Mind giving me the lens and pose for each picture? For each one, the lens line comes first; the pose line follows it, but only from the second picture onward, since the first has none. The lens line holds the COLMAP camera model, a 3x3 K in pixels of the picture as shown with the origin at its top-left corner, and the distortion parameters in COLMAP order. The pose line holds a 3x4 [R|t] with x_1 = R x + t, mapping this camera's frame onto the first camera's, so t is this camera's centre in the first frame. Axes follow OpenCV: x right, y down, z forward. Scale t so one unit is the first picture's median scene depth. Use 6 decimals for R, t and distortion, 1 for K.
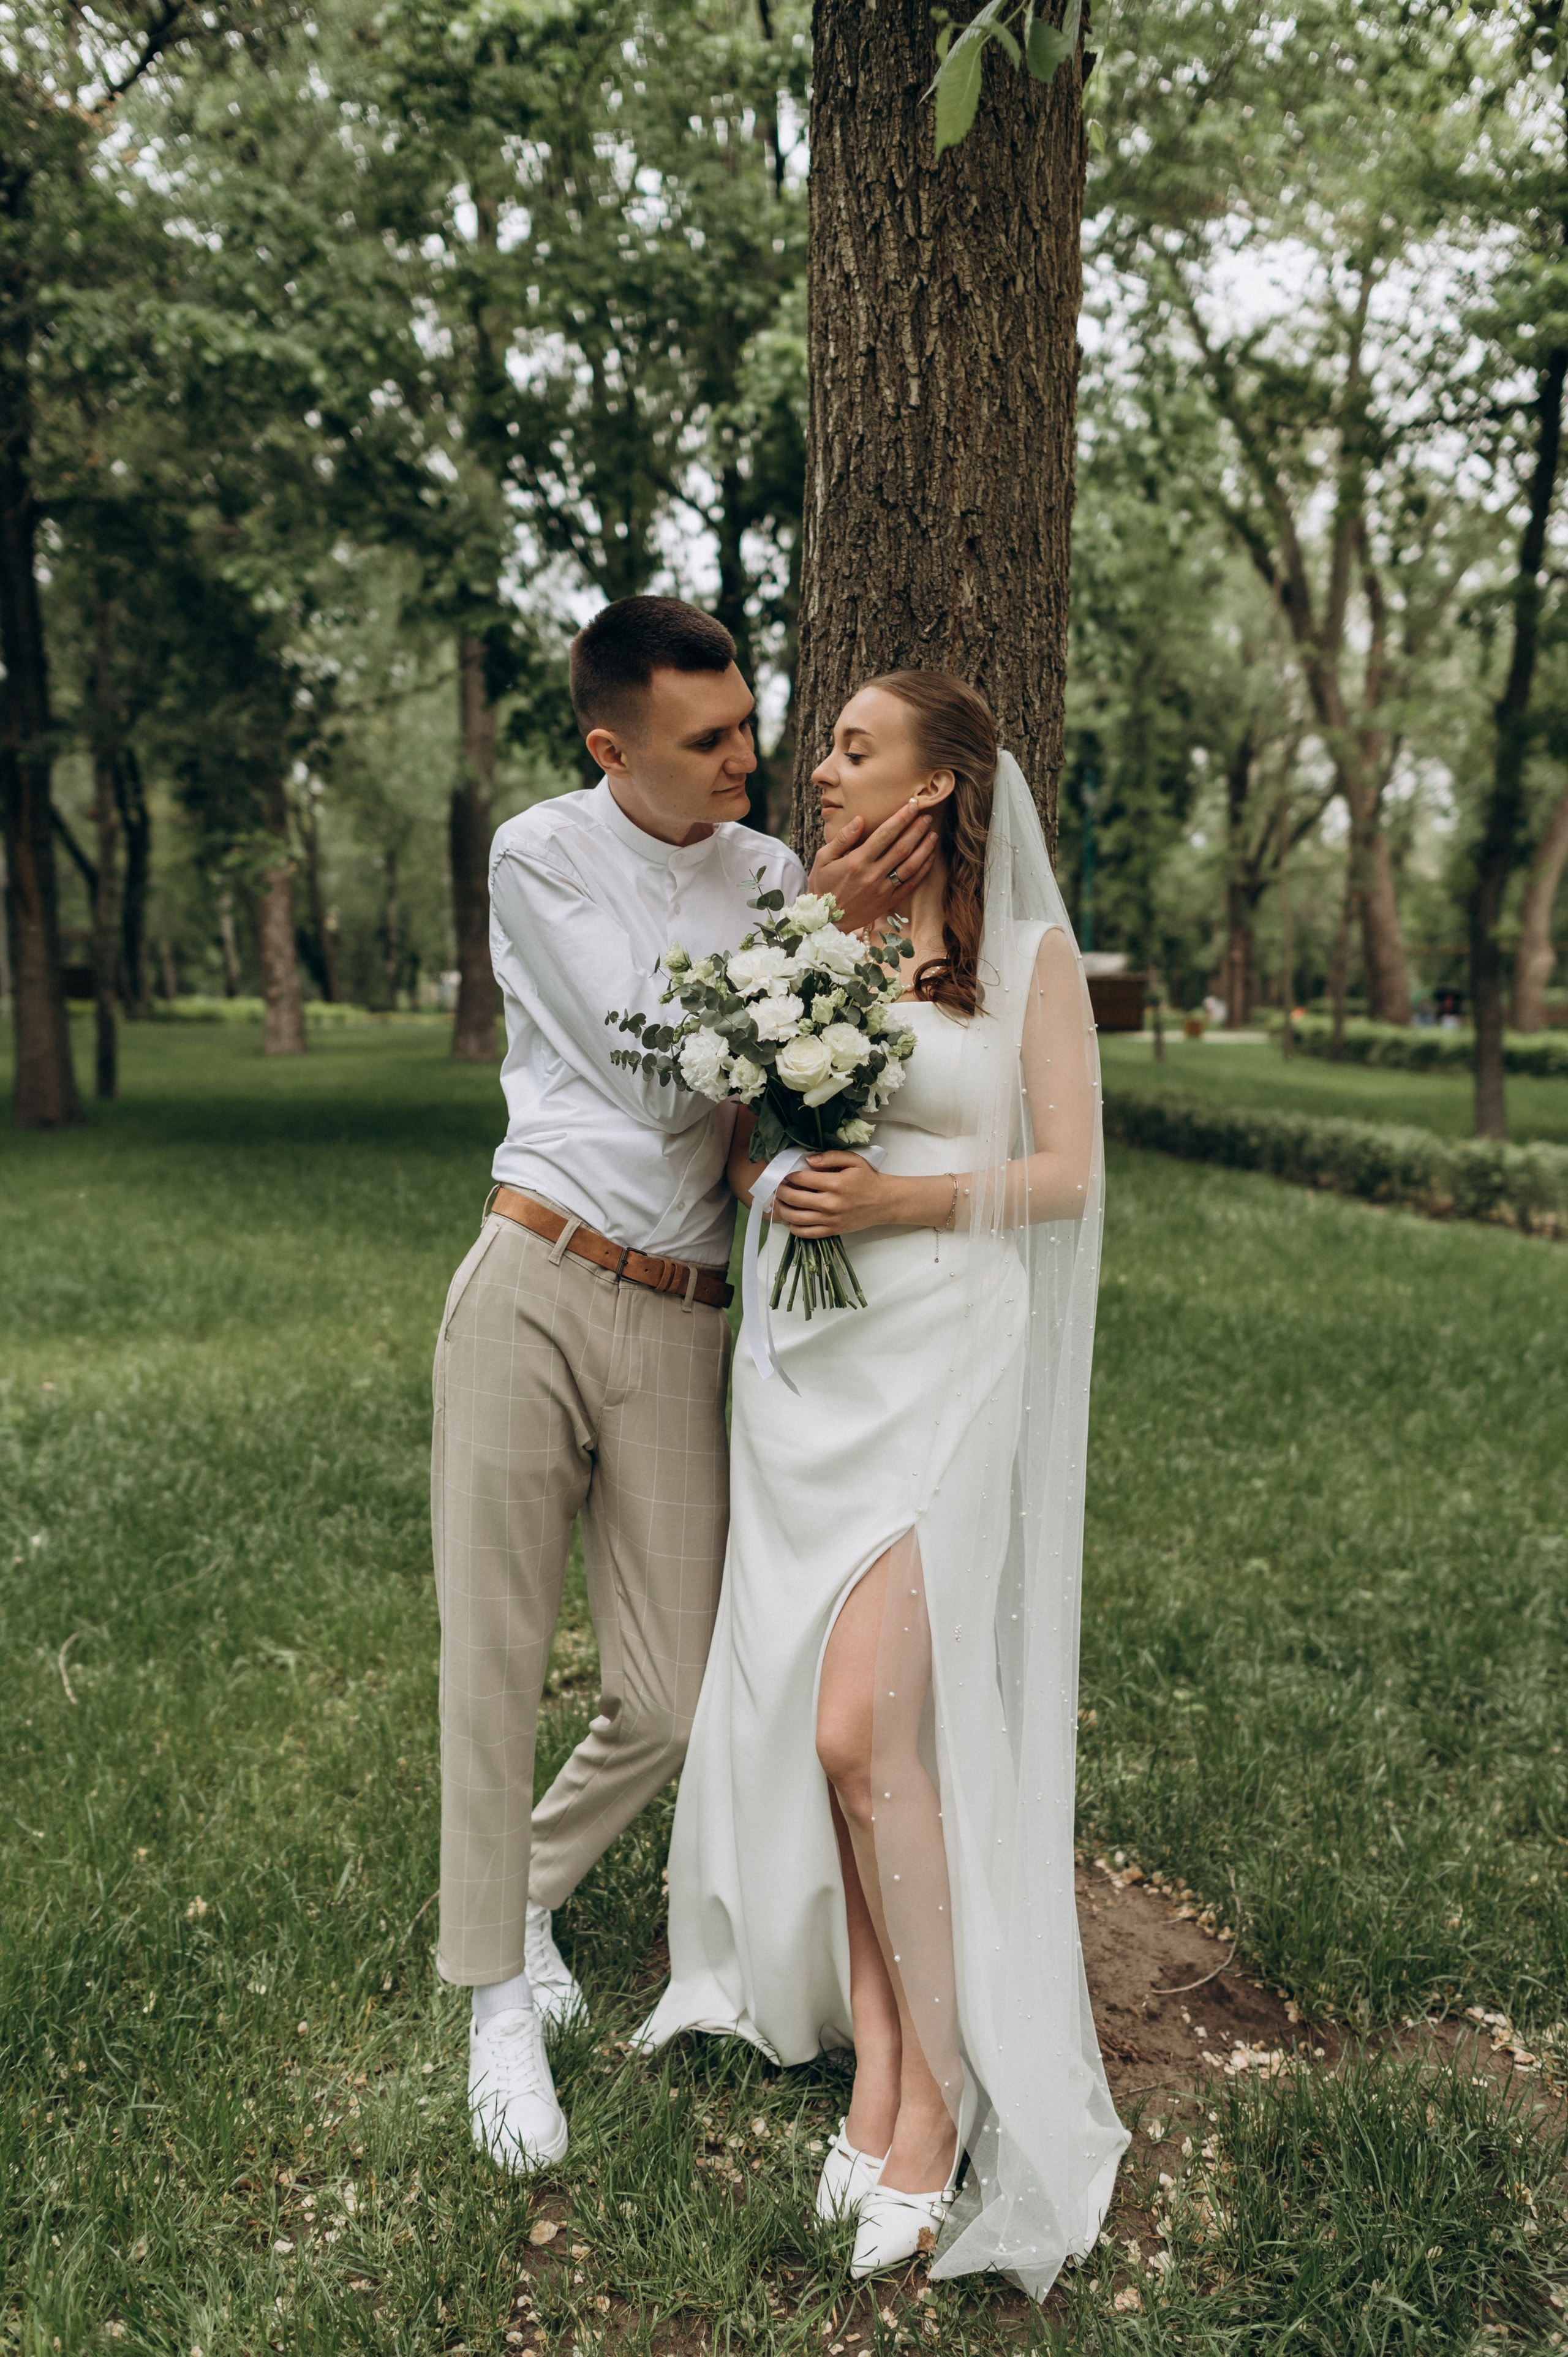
lens RADIAL K [[1930.3, 0, 784.0], [0, 1930.3, 1178.5], [0, 0, 1]] dist [0.085895, -0.096220]
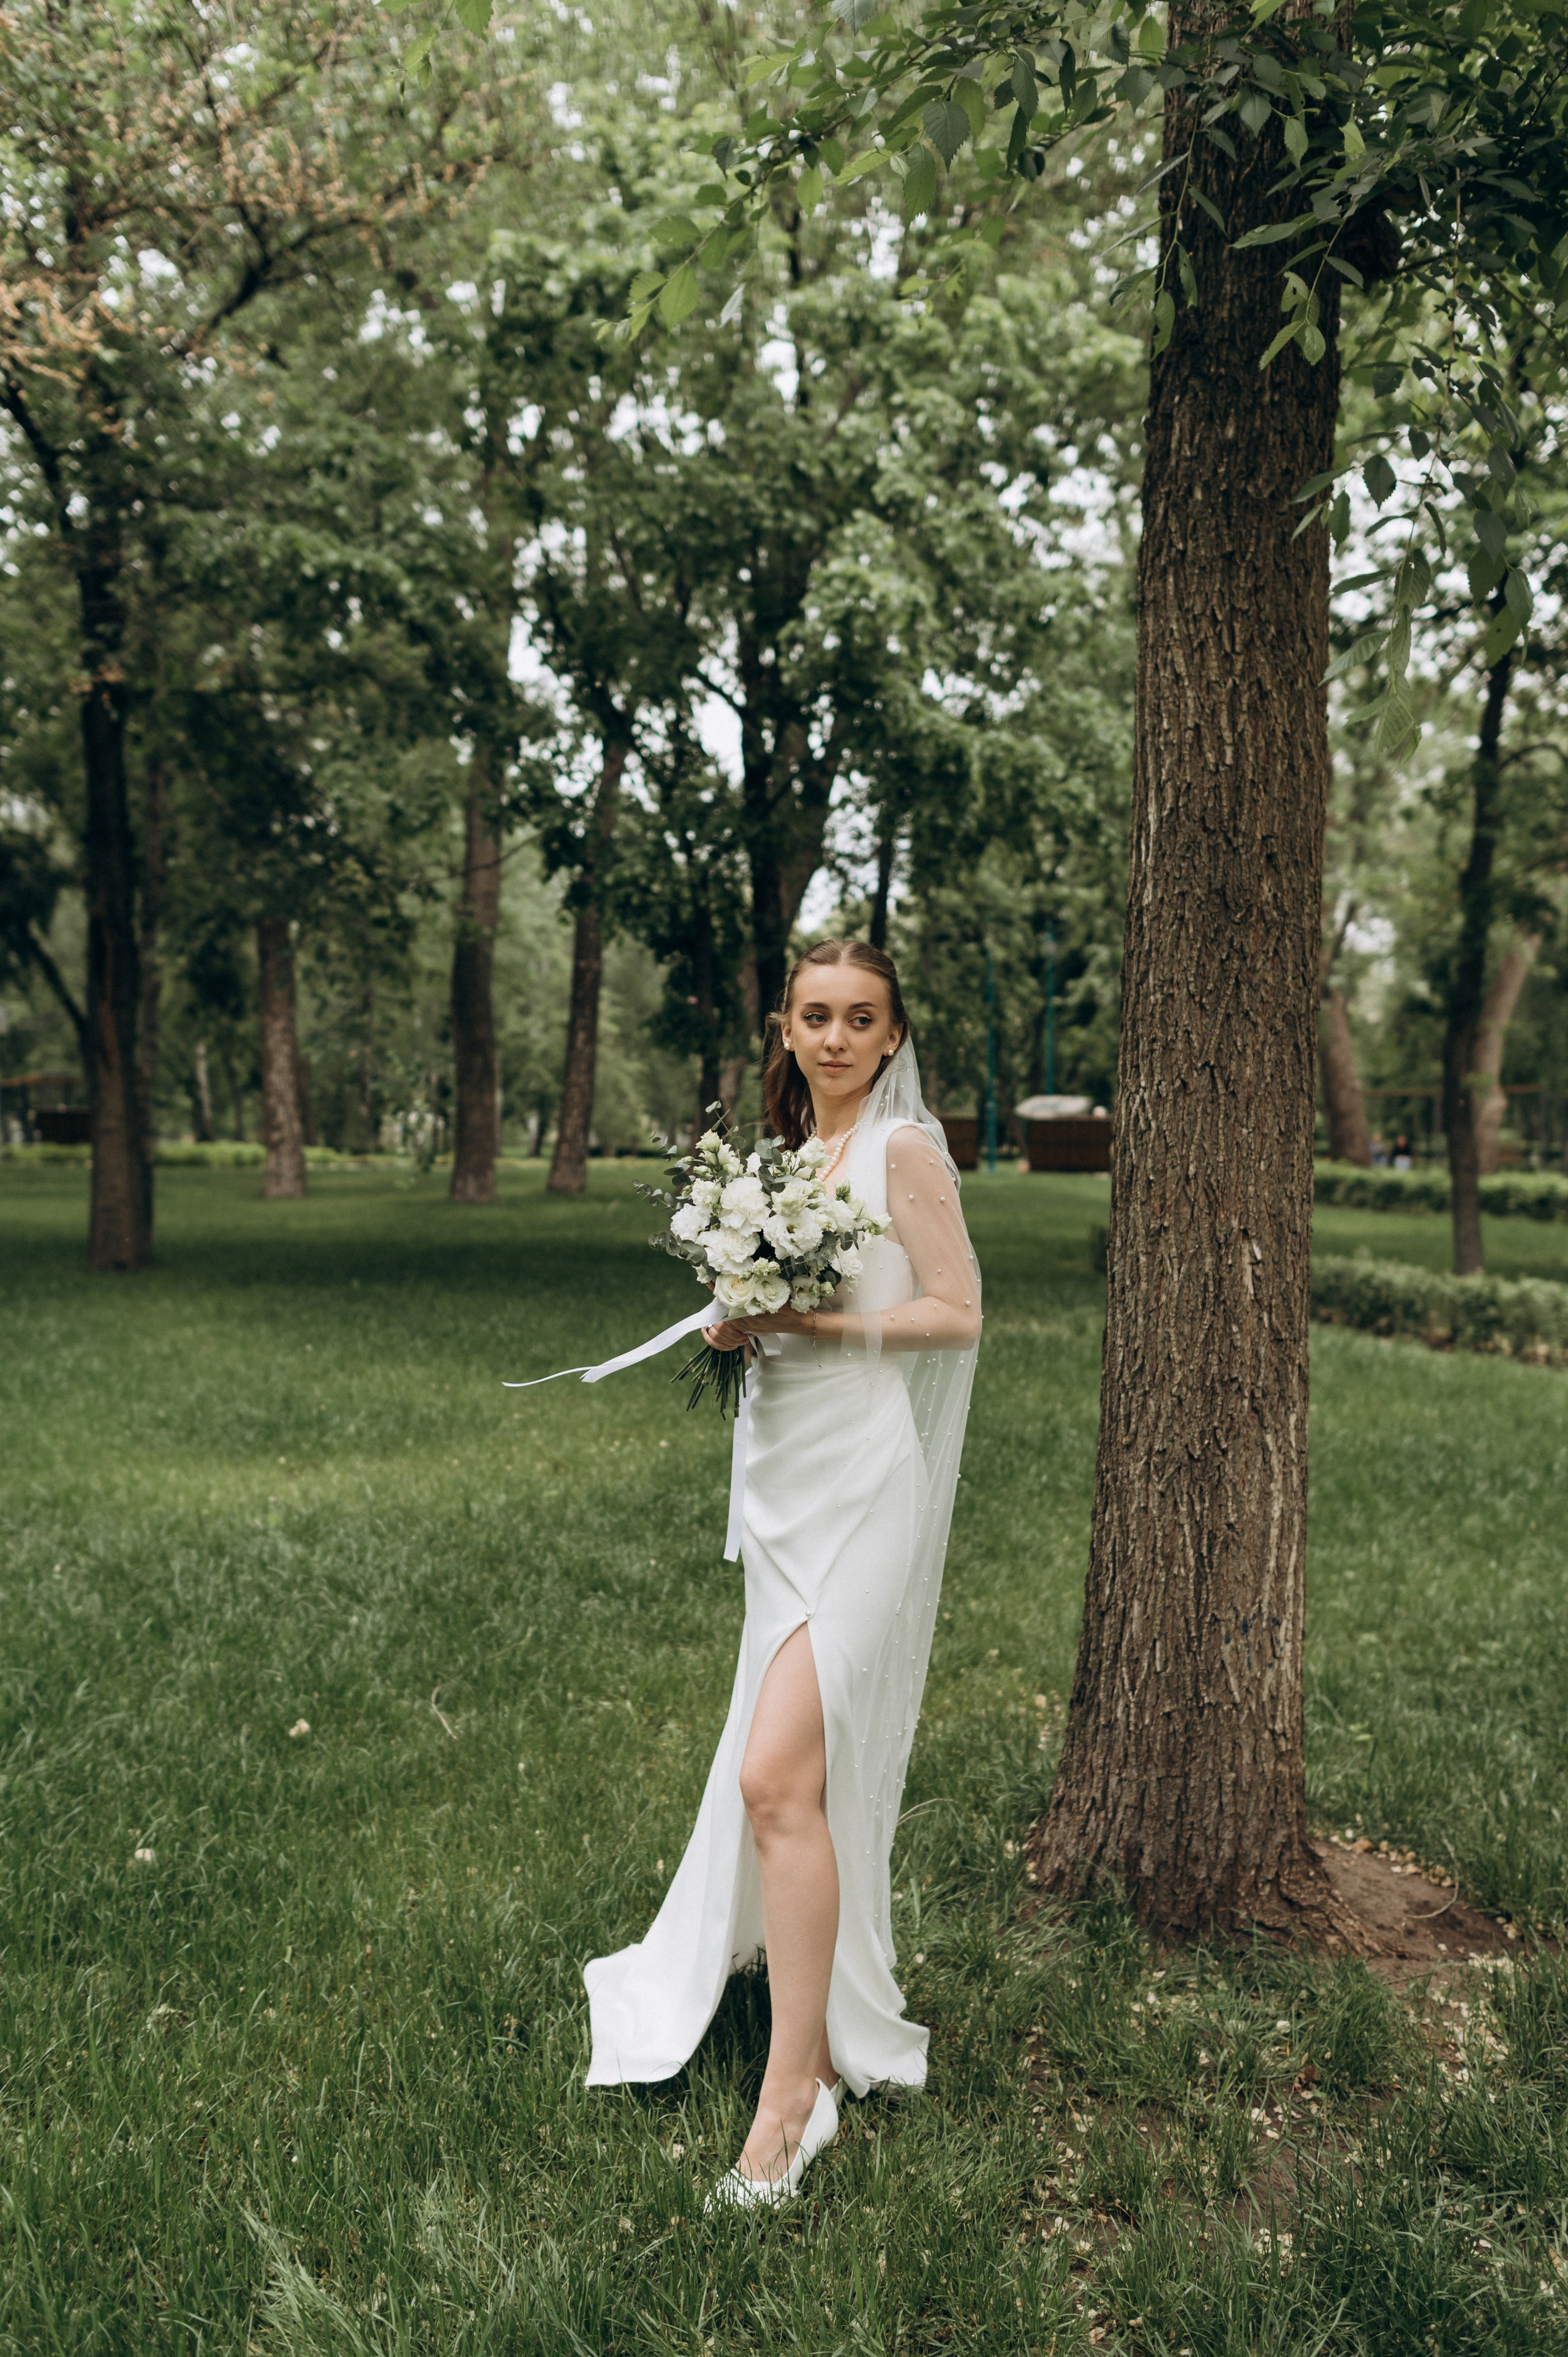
lens RADIAL K [[1930.3, 0, 784.0], [0, 1930.3, 1178.5], [0, 0, 1]] dist [0.085895, -0.096220]
pose [[0.999630, -0.002995, 0.027025, -0.071940], [0.004920, 0.997432, -0.071445, 0.001991], [-0.026741, 0.071551, 0.997078, -0.094724]]
